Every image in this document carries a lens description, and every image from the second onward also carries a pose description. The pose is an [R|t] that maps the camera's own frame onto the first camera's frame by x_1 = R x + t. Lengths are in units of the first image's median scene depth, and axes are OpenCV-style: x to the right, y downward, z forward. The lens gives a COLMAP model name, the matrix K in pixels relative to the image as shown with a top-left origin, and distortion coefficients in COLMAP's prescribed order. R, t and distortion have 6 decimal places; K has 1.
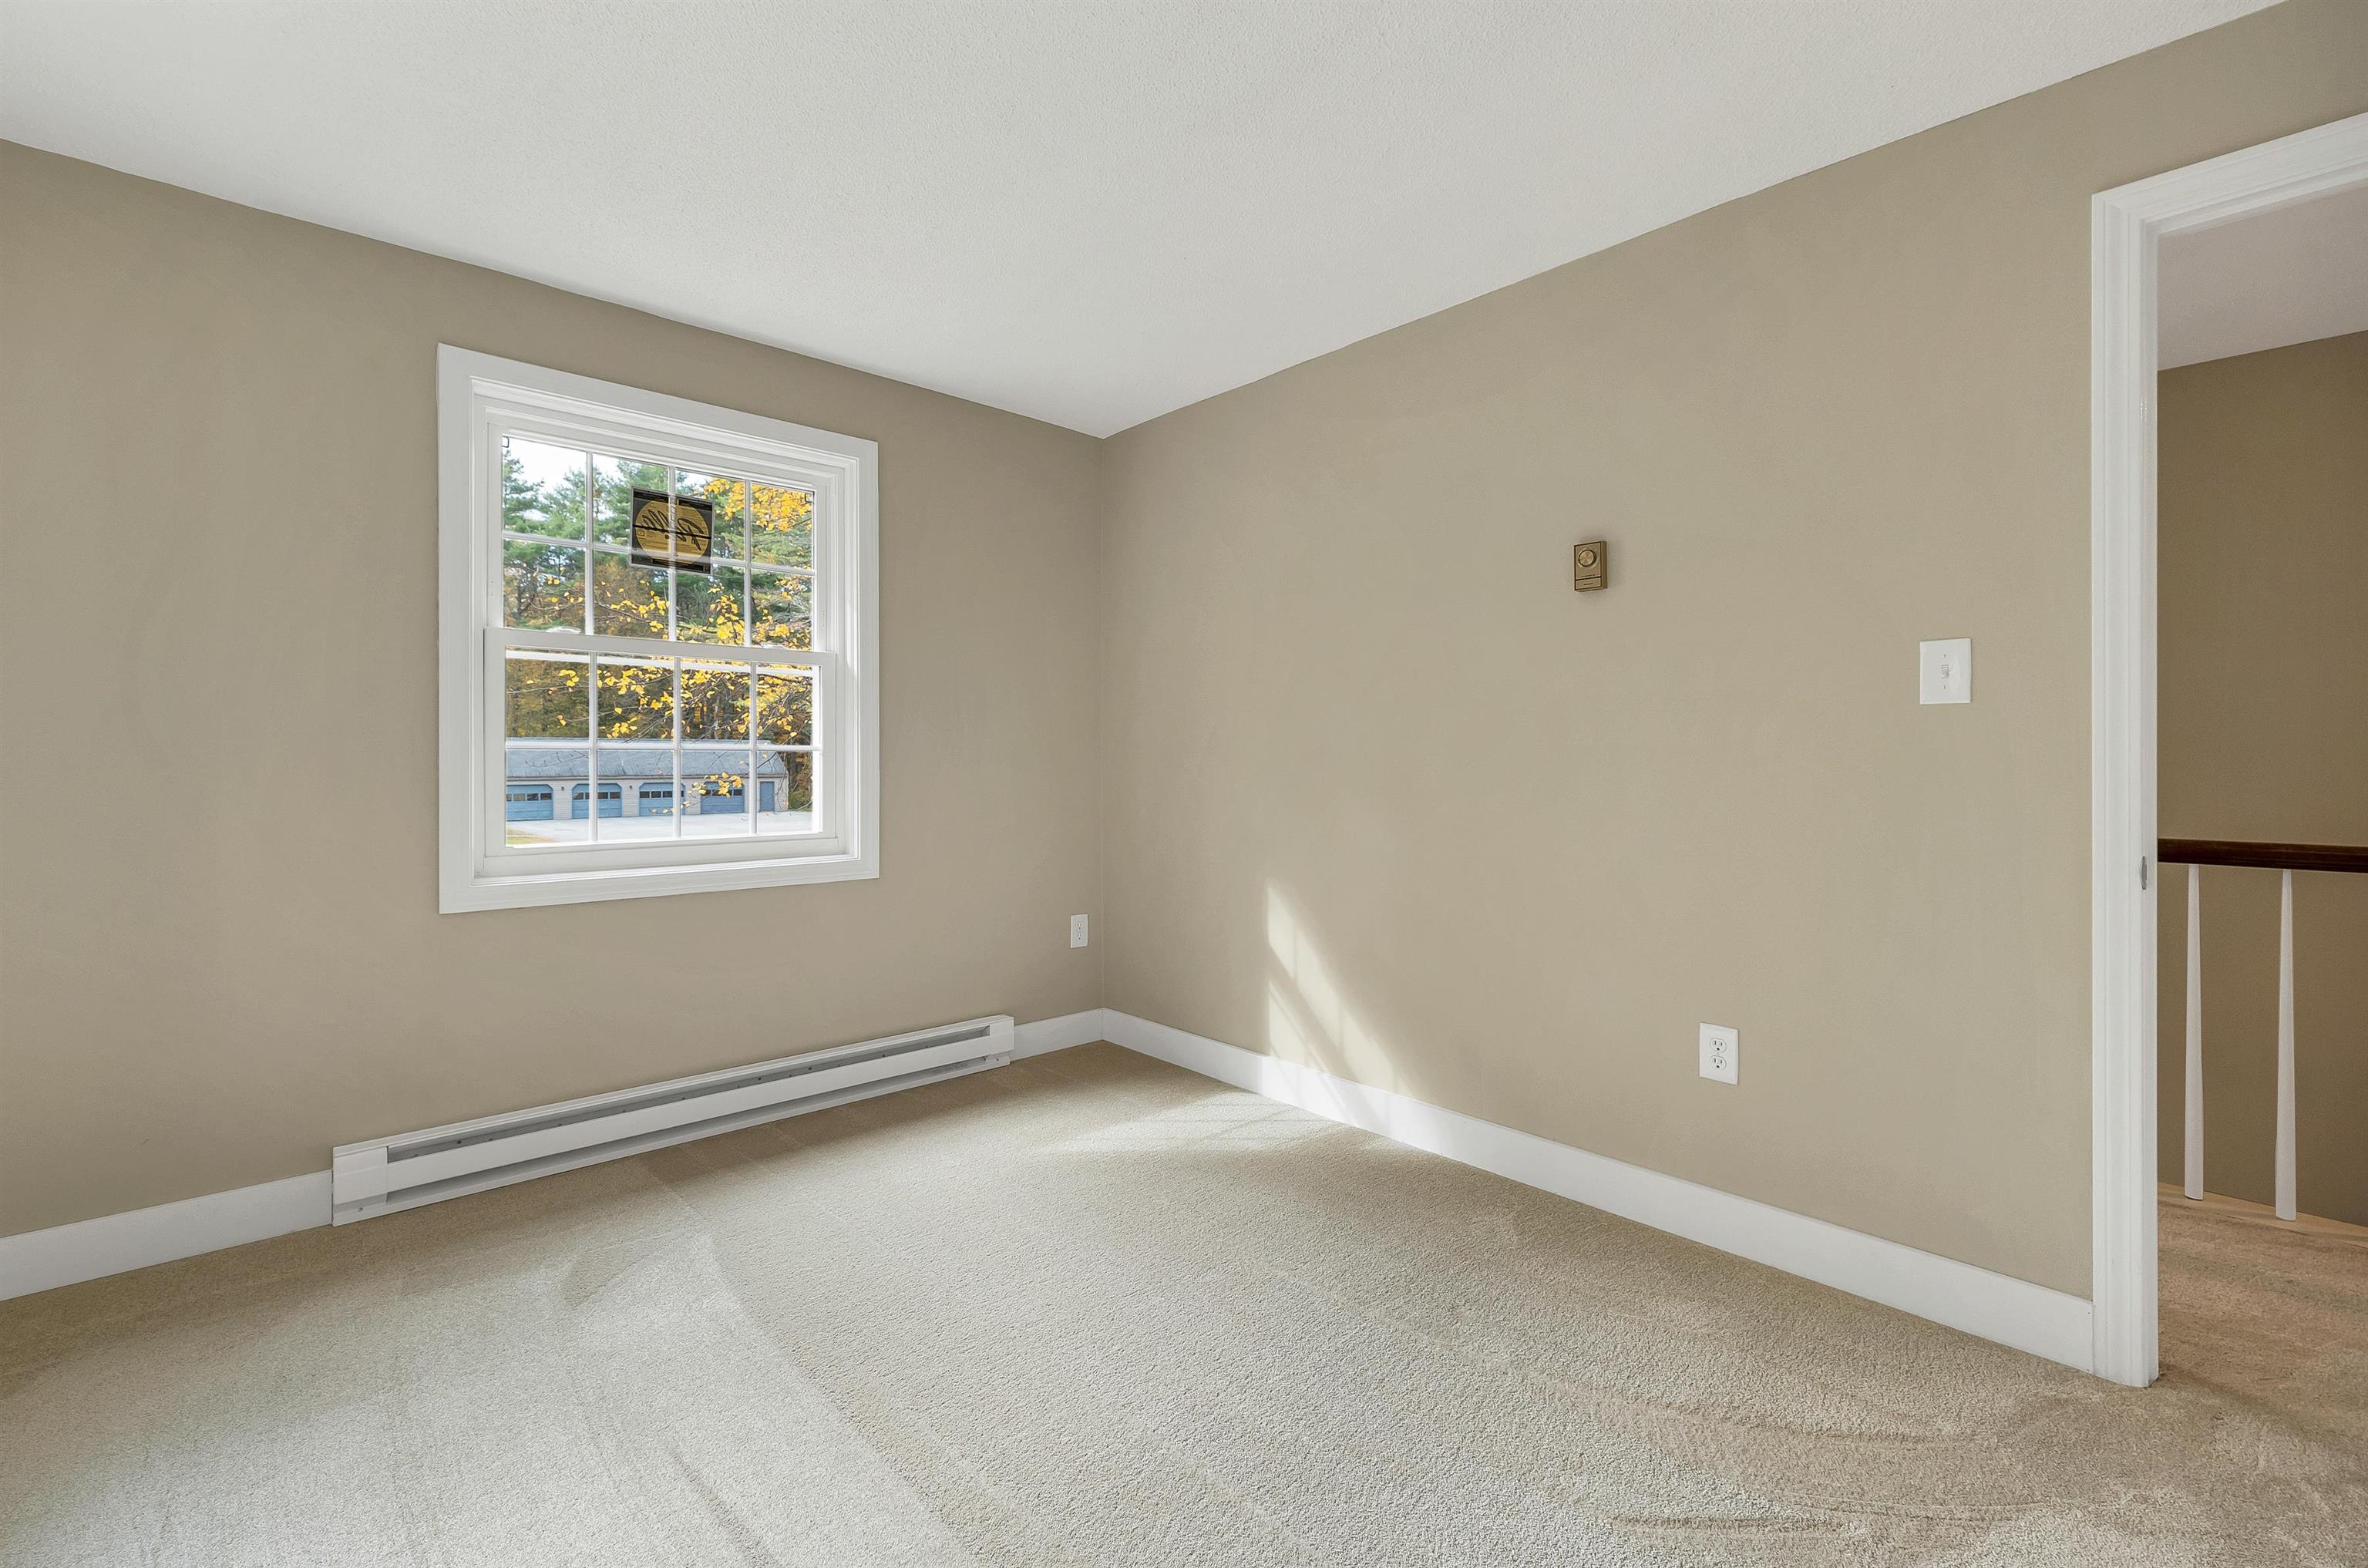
lens RADIAL K [[999.5, 0, 1180.4], [0, 999.5, 783.8], [0, 0, 1]] dist [0.002557, 0.000299]
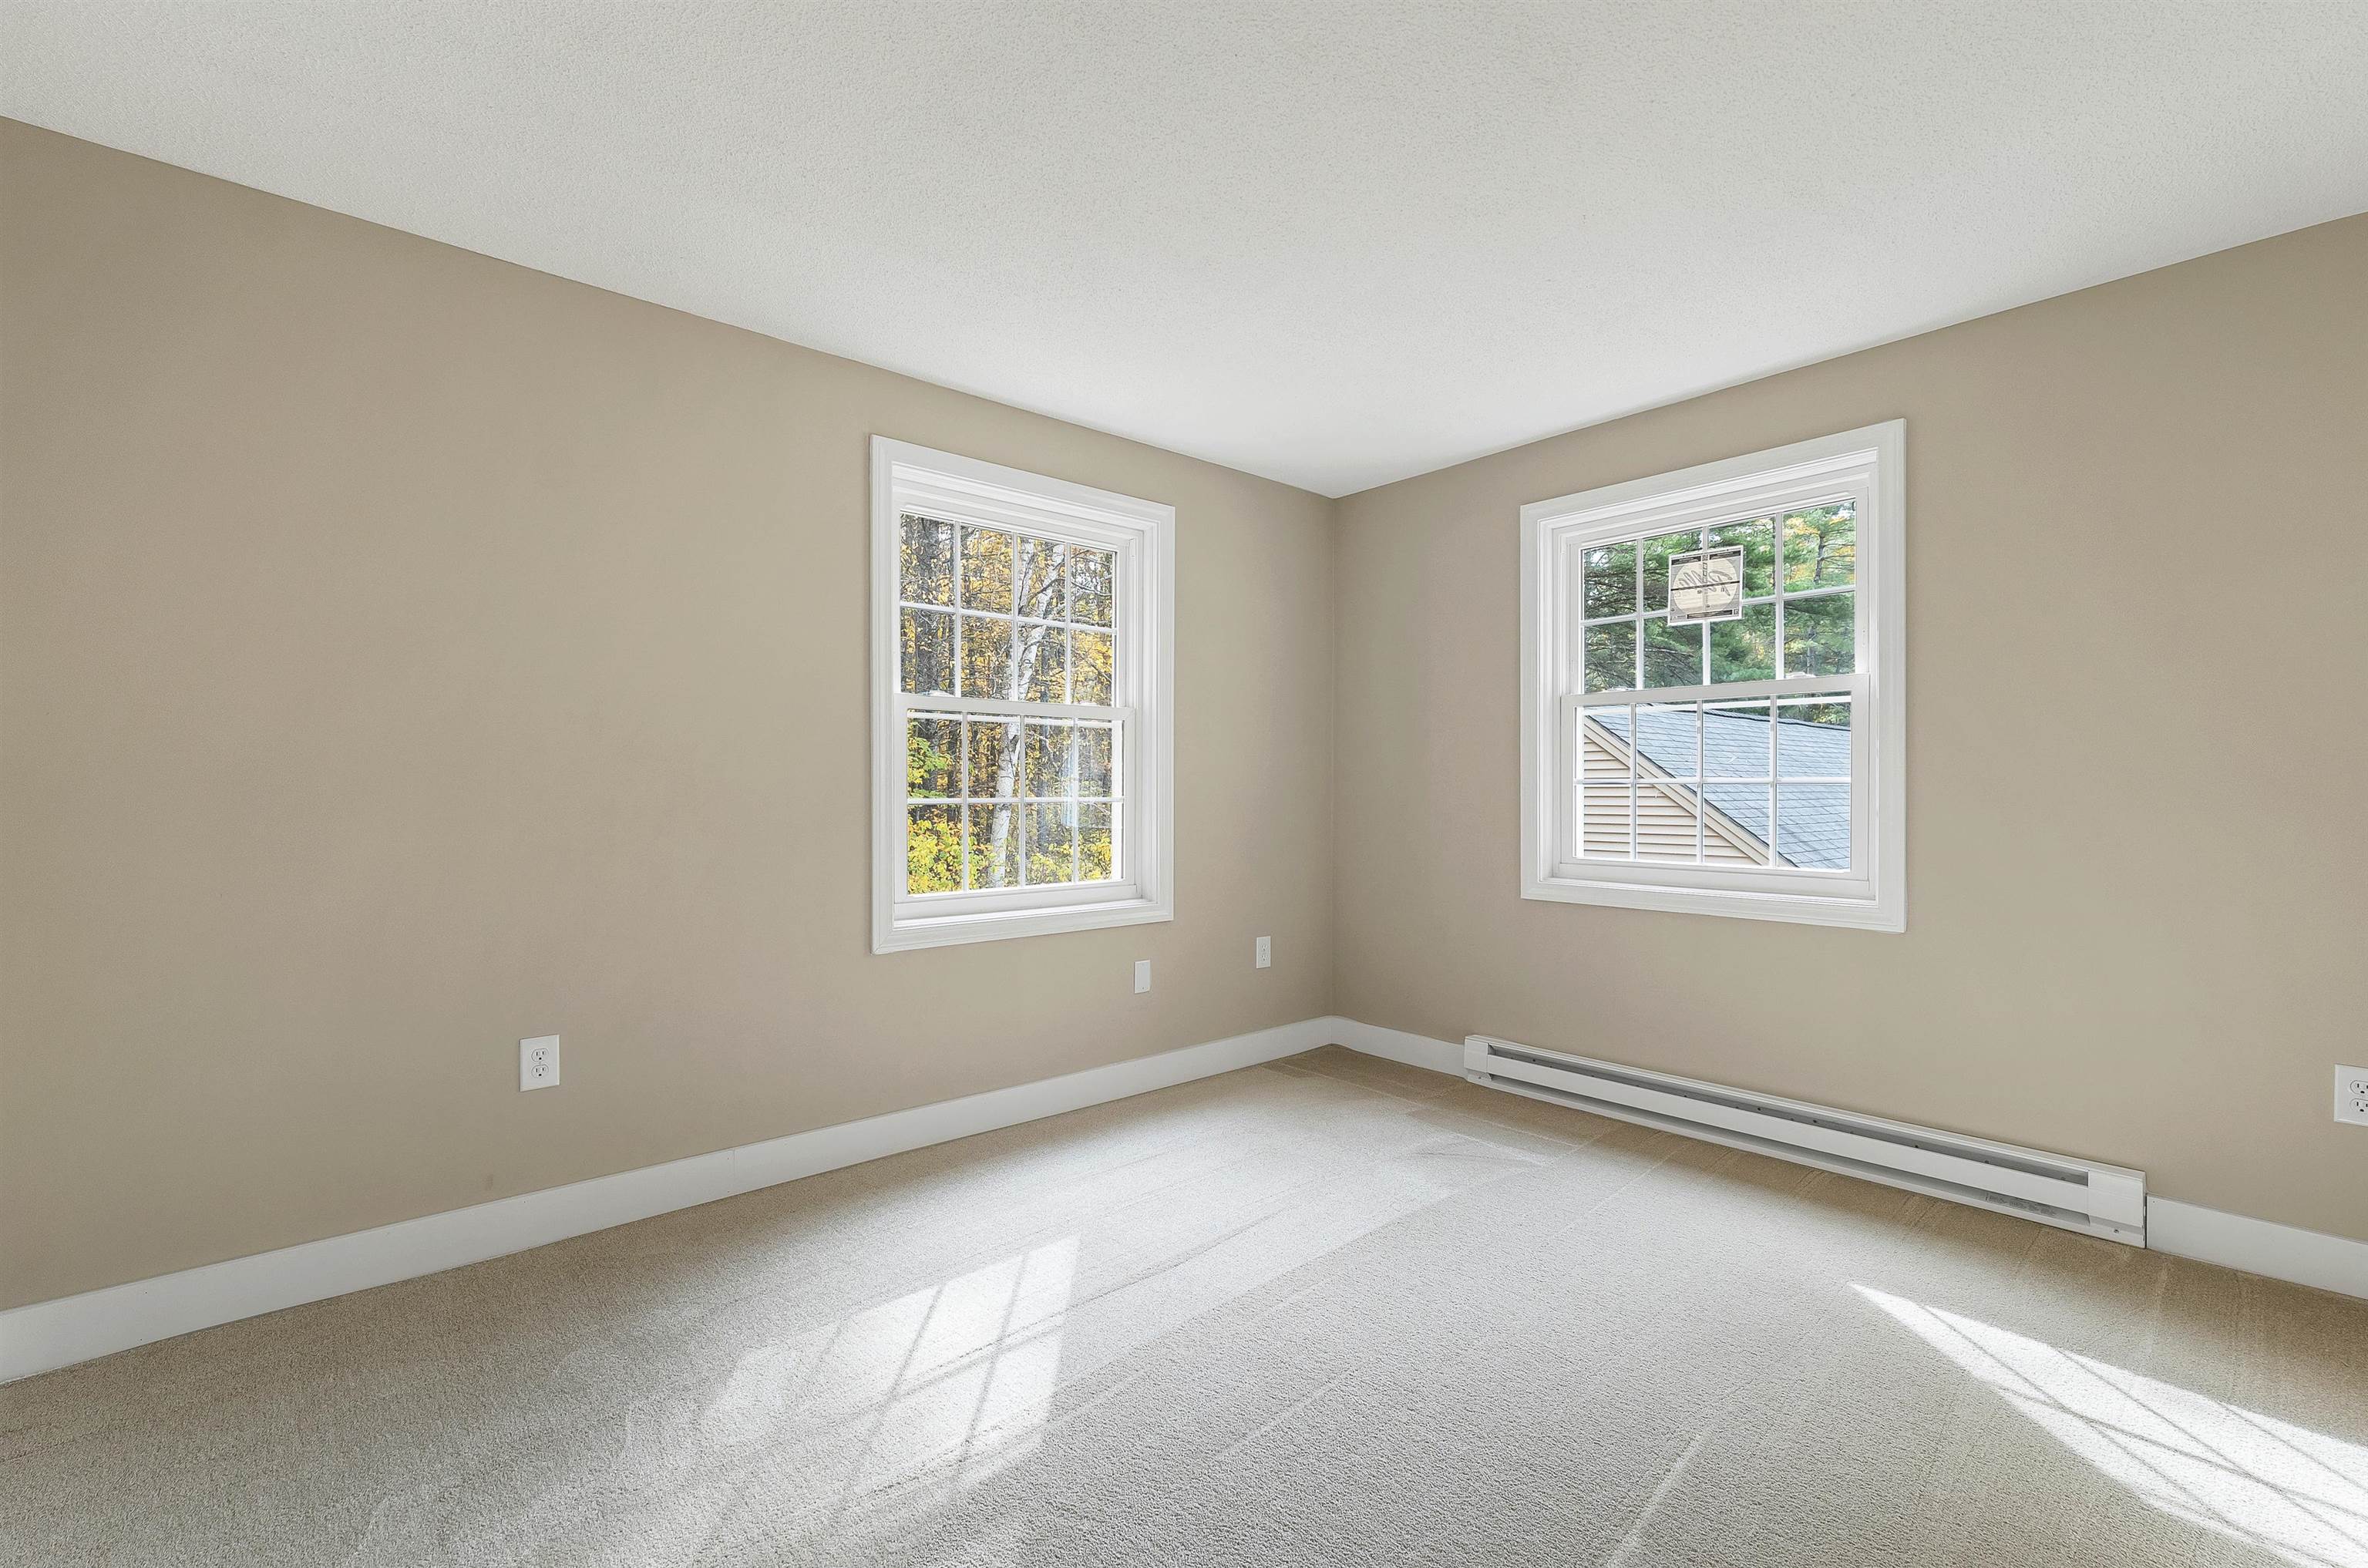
lens RADIAL K [[999.5, 0, 1175.1], [0, 999.5, 770.2], [0, 0, 1]] dist [0.002557, 0.000299]
pose [[-0.005540, -0.015657, -0.999862, 0.617884], [-0.021003, 0.999659, -0.015537, -0.020551], [0.999764, 0.020915, -0.005866, 0.415776]]
